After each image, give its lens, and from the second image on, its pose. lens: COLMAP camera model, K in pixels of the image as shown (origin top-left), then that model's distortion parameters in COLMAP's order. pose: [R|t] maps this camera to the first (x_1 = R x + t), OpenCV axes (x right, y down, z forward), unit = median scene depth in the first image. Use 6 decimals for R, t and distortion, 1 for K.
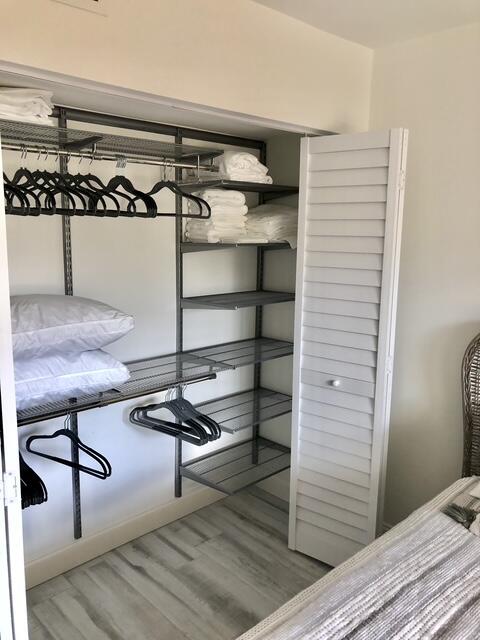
lens RADIAL K [[514.6, 0, 239.7], [0, 514.6, 319.0], [0, 0, 1]] dist [0.015640, -0.018508]
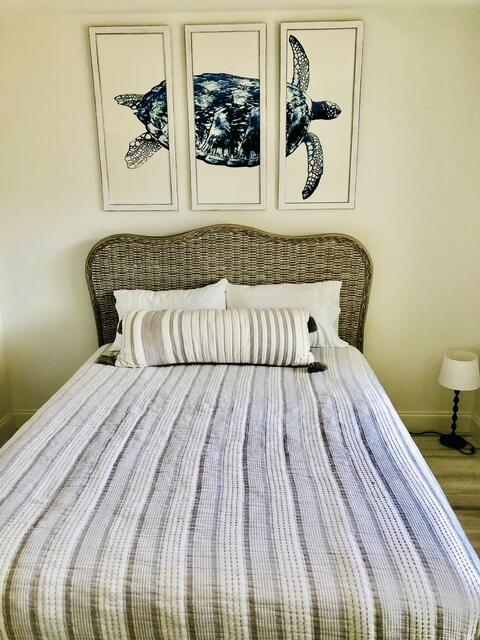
lens RADIAL K [[514.6, 0, 240.7], [0, 514.6, 319.7], [0, 0, 1]] dist [0.015640, -0.018508]
pose [[0.718716, -0.198698, 0.666308, -0.304348], [0.122532, 0.979495, 0.159924, 0.063039], [-0.684422, -0.033296, 0.728325, -0.414638]]
